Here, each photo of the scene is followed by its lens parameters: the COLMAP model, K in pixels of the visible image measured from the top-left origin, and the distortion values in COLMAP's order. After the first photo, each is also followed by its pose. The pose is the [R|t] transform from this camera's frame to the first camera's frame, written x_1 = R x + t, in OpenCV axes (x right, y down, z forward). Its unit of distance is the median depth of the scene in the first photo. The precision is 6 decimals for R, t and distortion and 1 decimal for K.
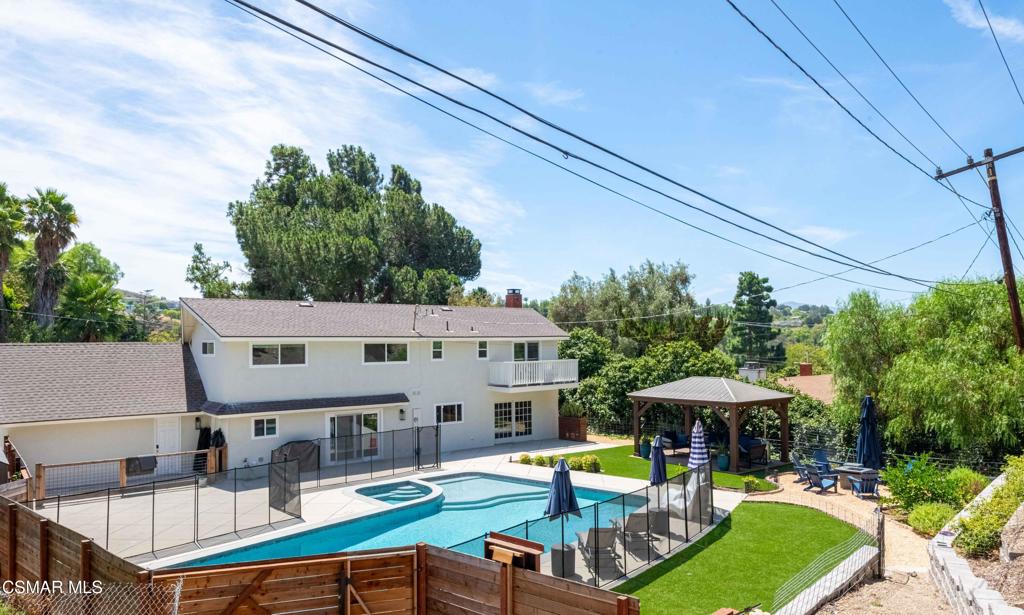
lens RADIAL K [[693.1, 0, 512.0], [0, 693.1, 307.5], [0, 0, 1]] dist [0.014645, 0.001352]
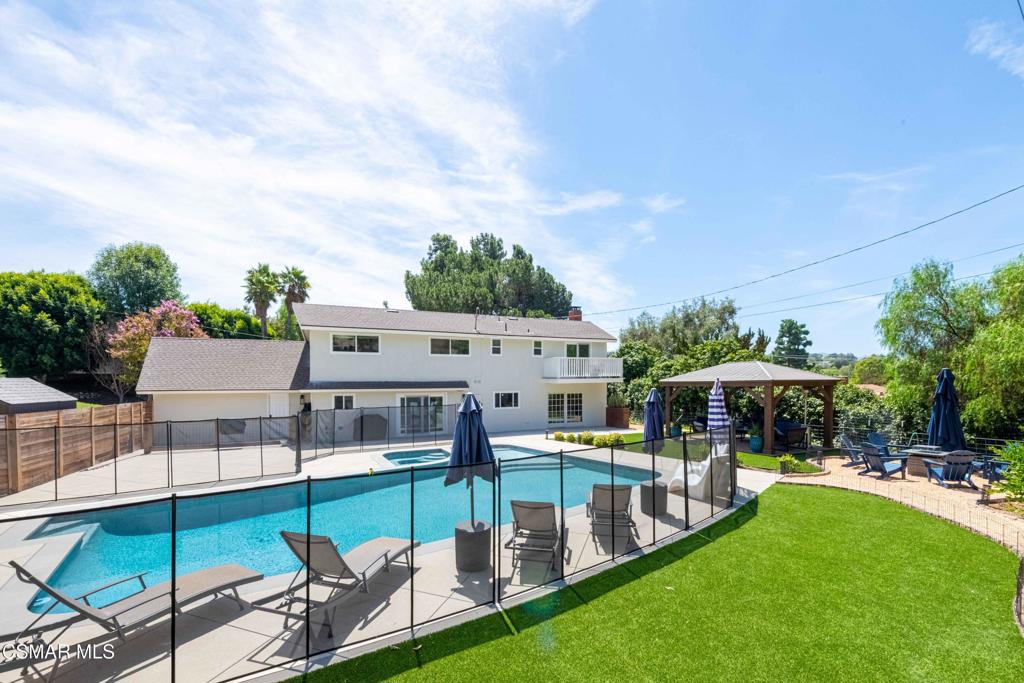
lens RADIAL K [[437.1, 0, 513.6], [0, 437.1, 376.4], [0, 0, 1]] dist [-0.003511, -0.000960]
pose [[0.973027, 0.002318, -0.230679, 0.098201], [0.006483, 0.999280, 0.037386, 0.087863], [0.230600, -0.037873, 0.972311, 0.286210]]
